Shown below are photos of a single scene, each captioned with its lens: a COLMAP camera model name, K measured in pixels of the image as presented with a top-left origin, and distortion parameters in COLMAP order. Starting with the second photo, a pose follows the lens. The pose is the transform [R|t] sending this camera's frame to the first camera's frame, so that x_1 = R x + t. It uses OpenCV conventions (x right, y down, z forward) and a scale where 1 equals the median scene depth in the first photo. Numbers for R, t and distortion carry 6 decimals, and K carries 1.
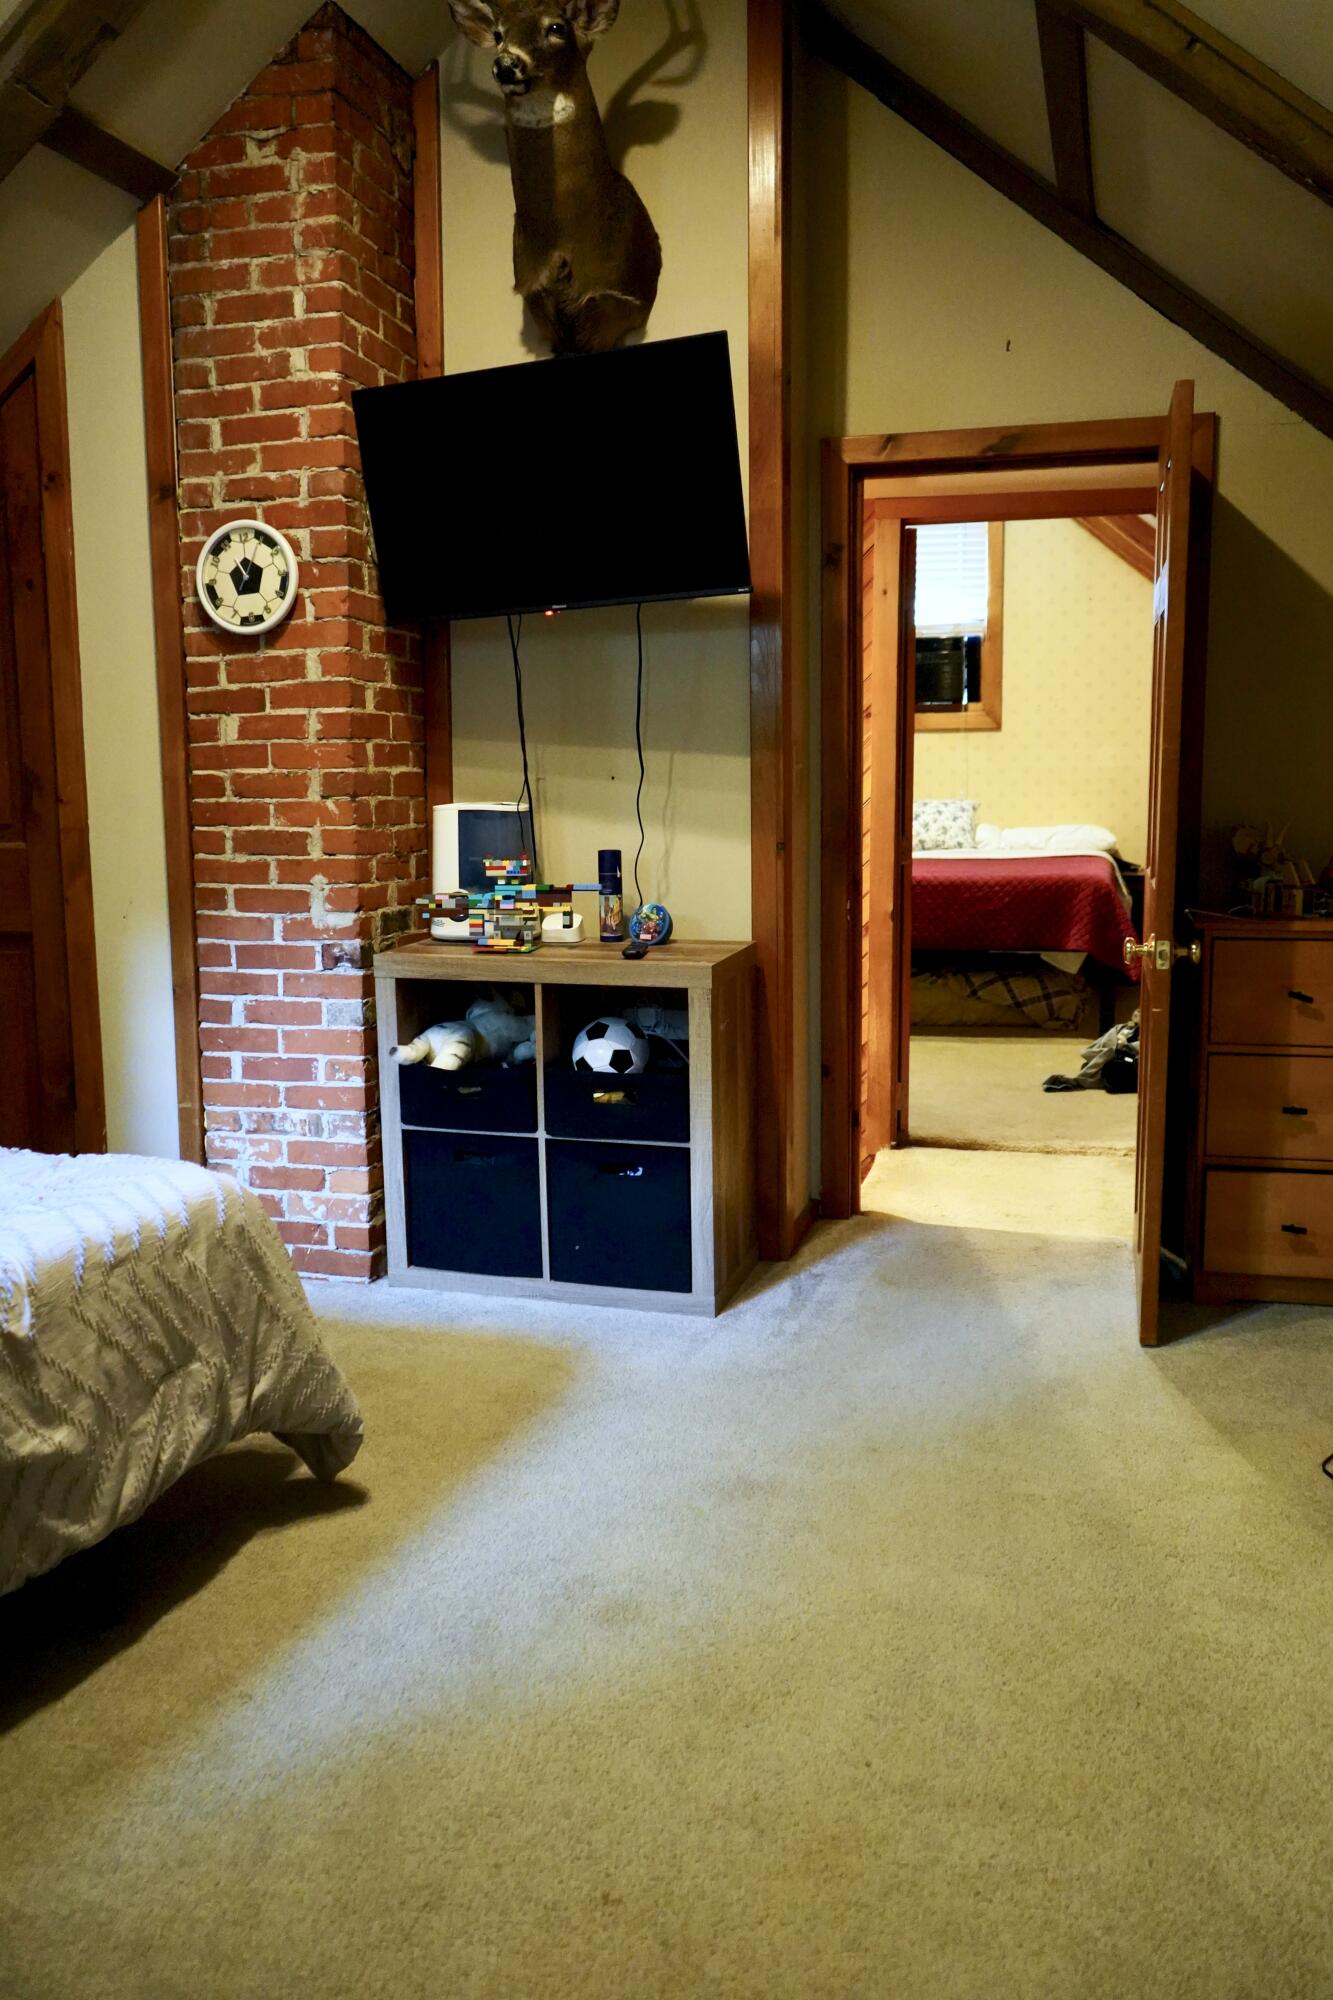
lens RADIAL K [[1634.1, 0, 666.5], [0, 1634.1, 1000.0], [0, 0, 1]] dist [-0.003208, -0.000459]
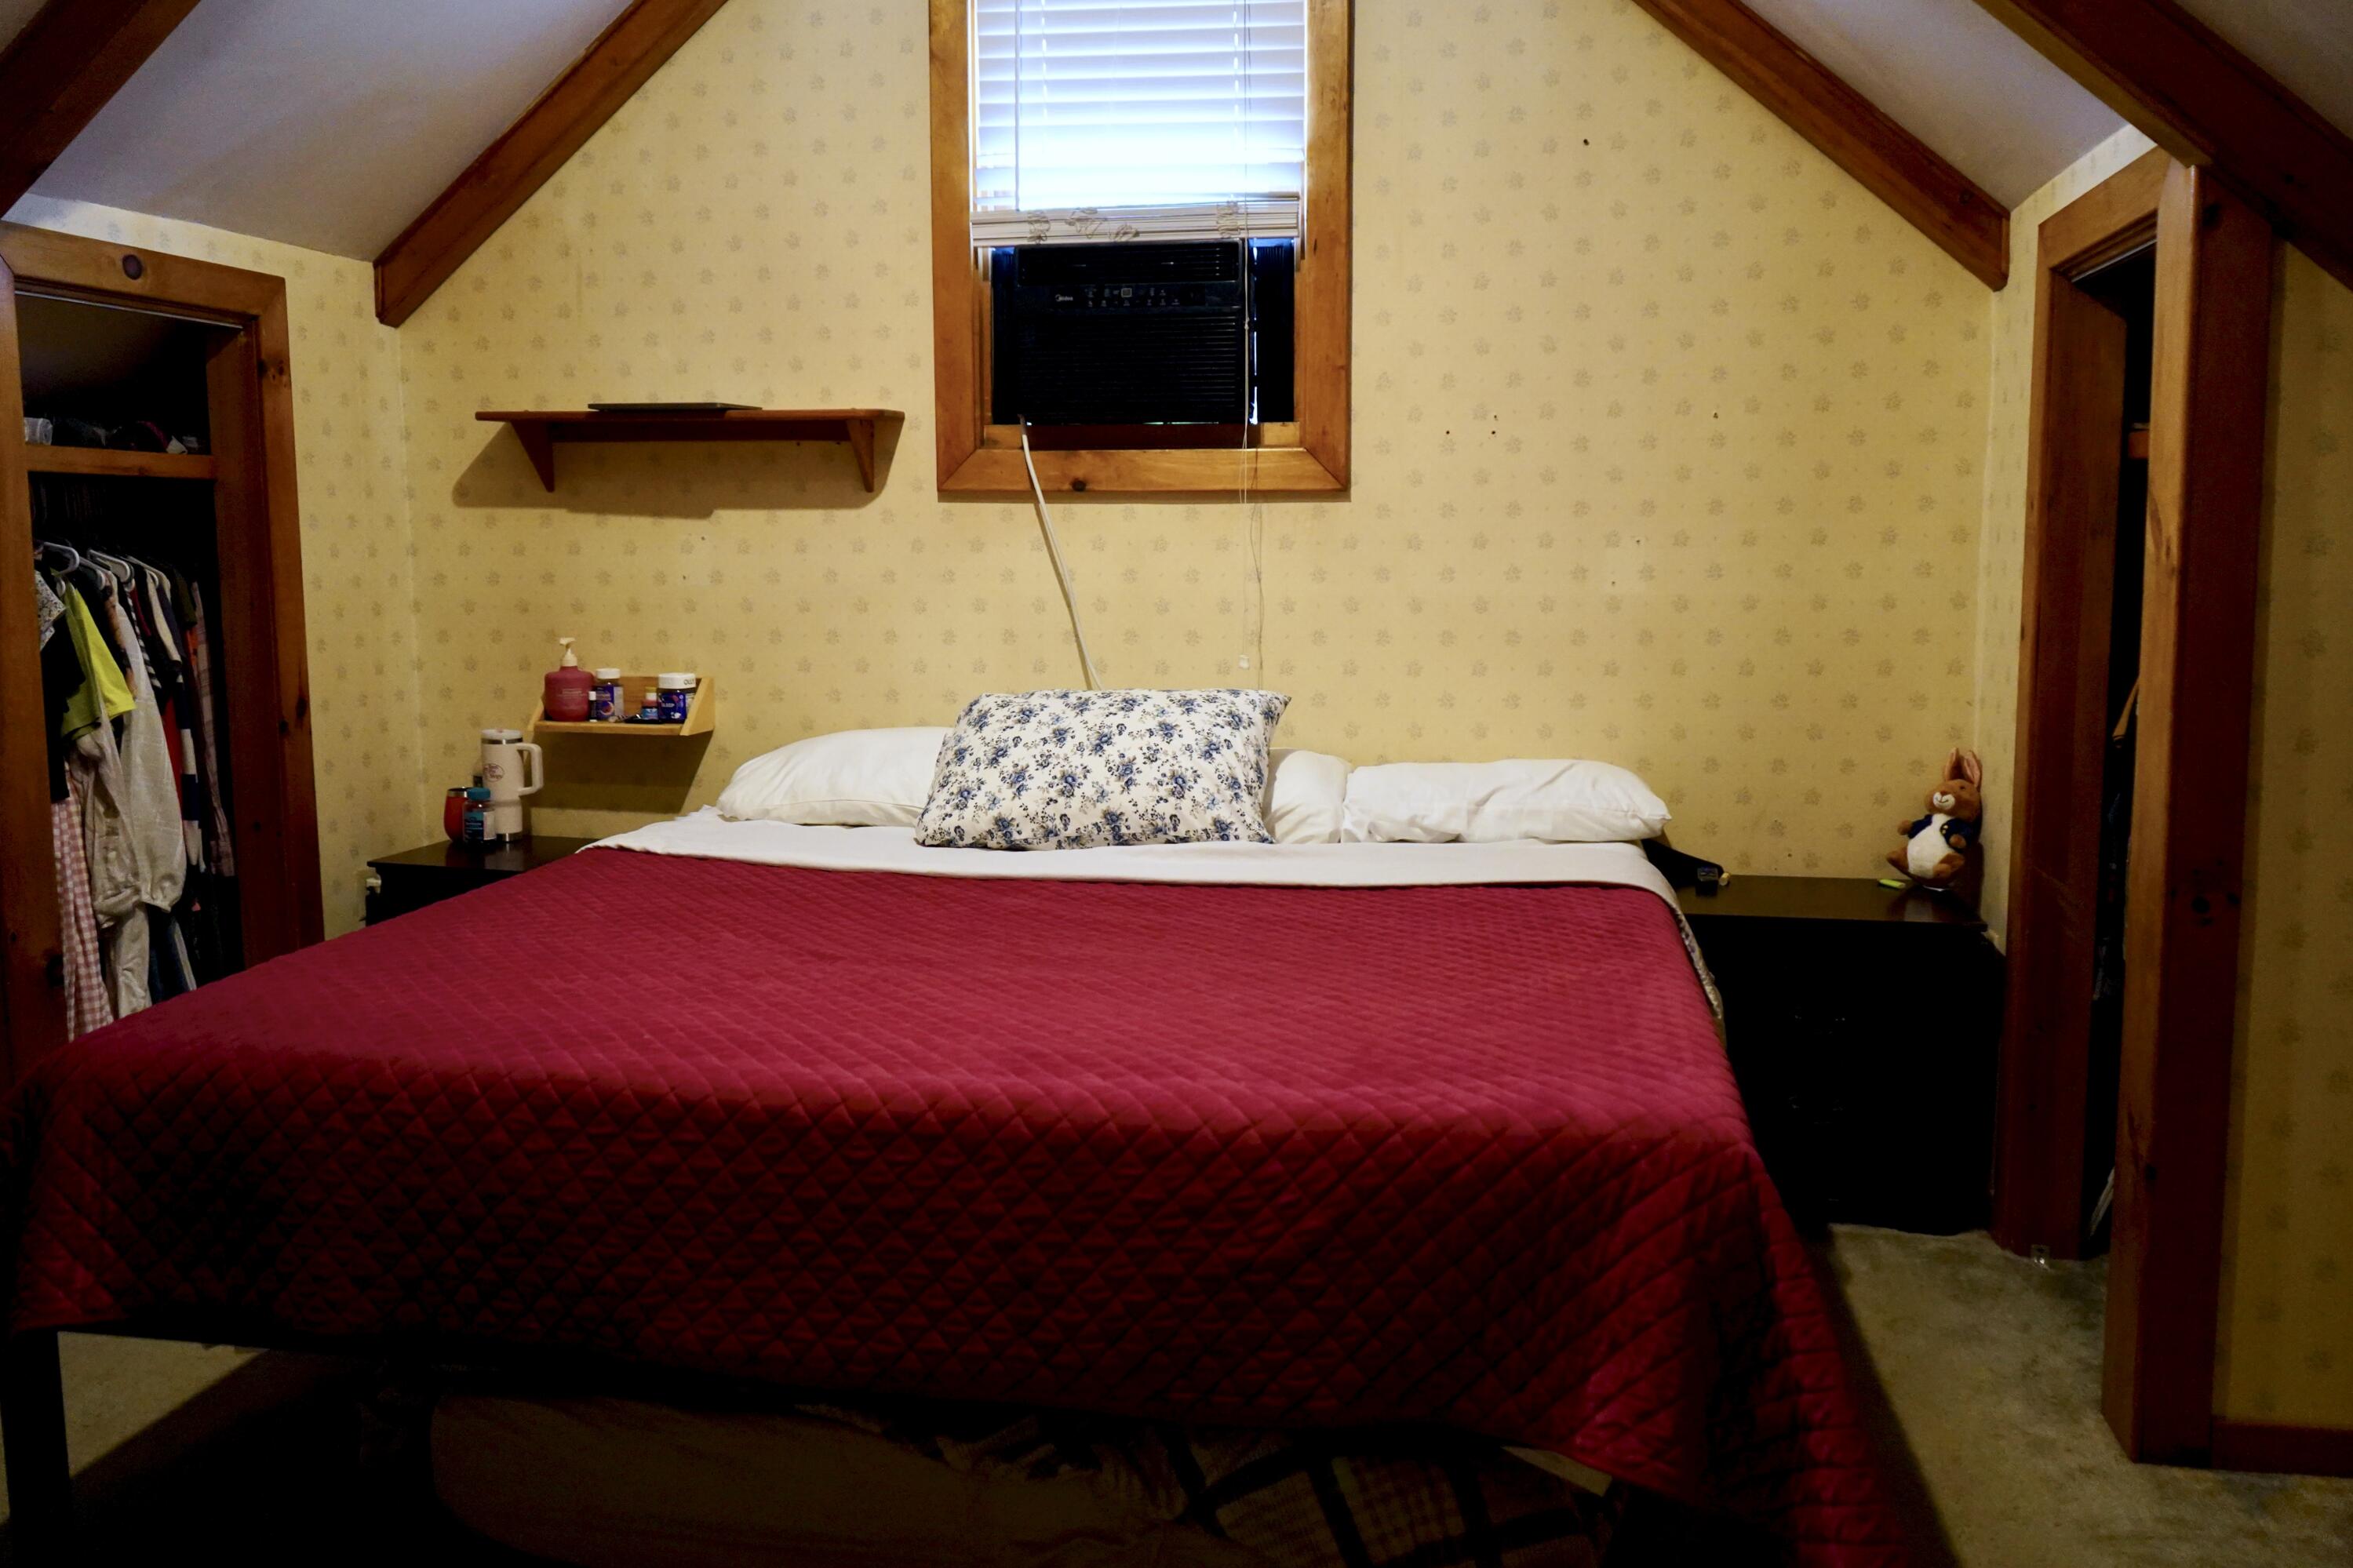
lens RADIAL K [[1922.3, 0, 1176.5], [0, 1922.3, 784.0], [0, 0, 1]] dist [-0.003208, -0.000459]
pose [[0.996568, 0.001156, 0.082773, 0.132300], [0.000510, 0.999798, -0.020107, -0.093027], [-0.082780, 0.020081, 0.996366, 0.580928]]
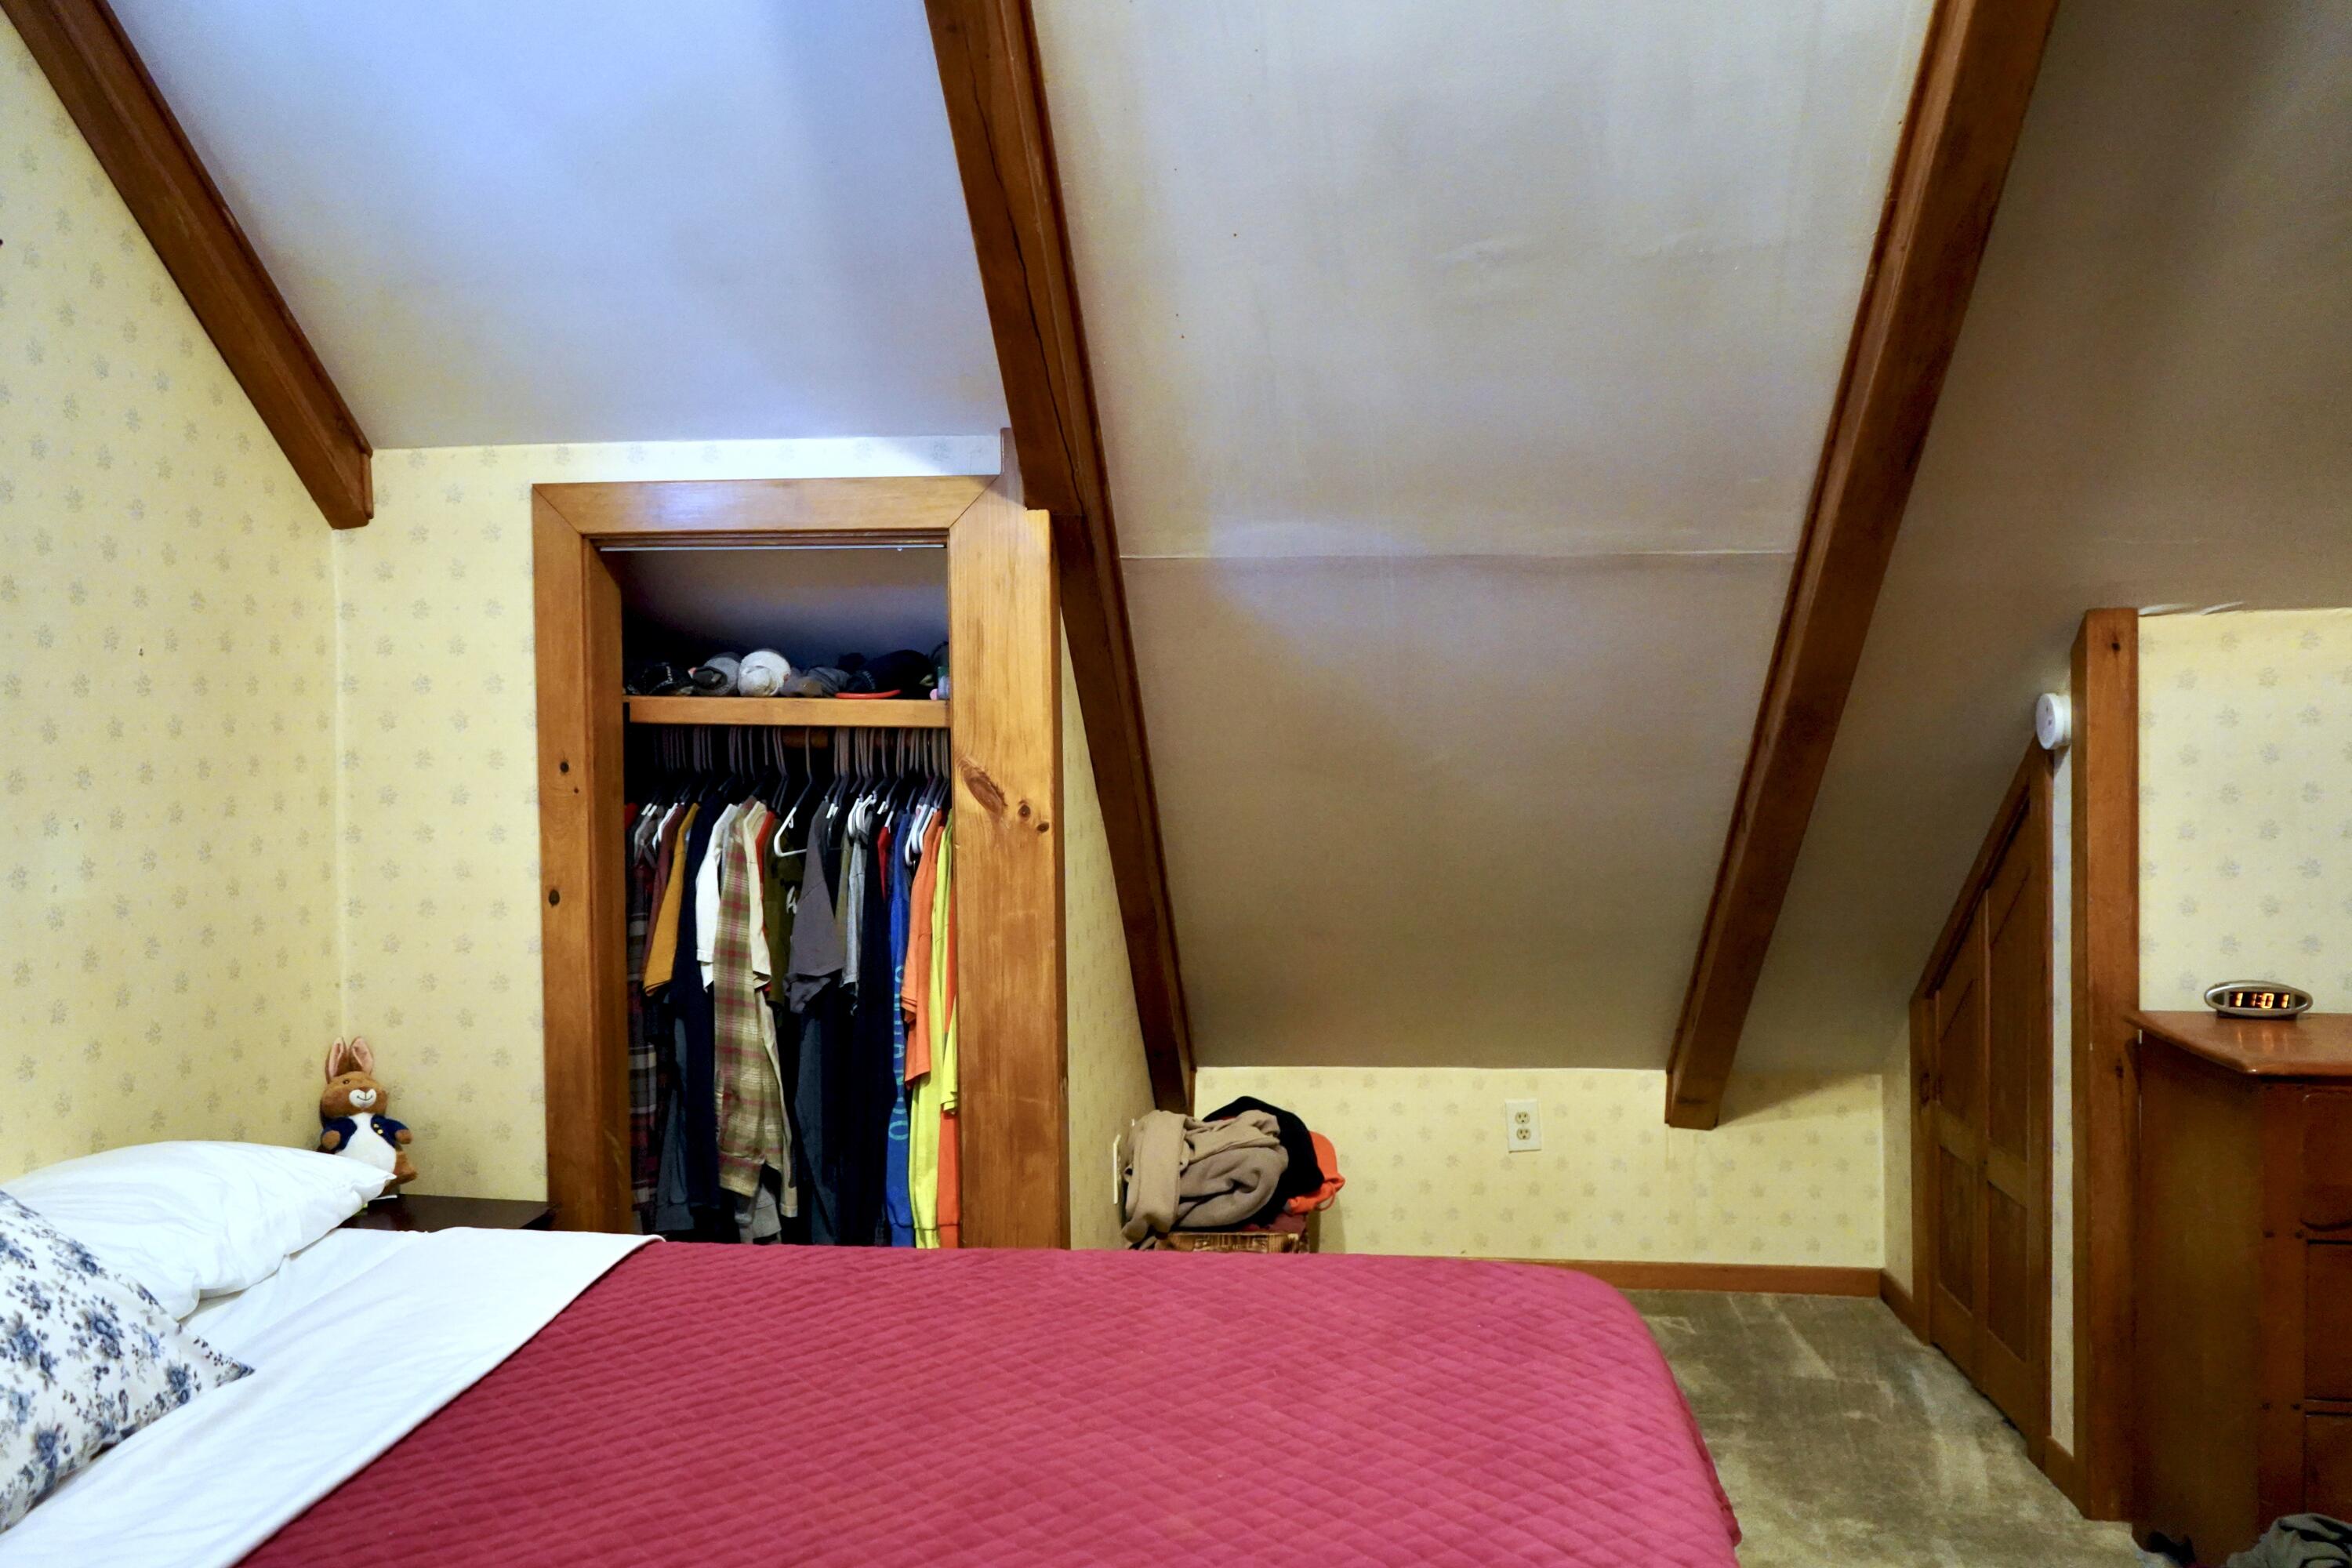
lens RADIAL K [[1921.7, 0, 1176.0], [0, 1921.7, 784.0], [0, 0, 1]] dist [-0.003208, -0.000459]
pose [[-0.126189, -0.024012, 0.991716, -0.051390], [0.152904, 0.987289, 0.043361, -0.150115], [-0.980151, 0.157109, -0.120913, 0.872001]]
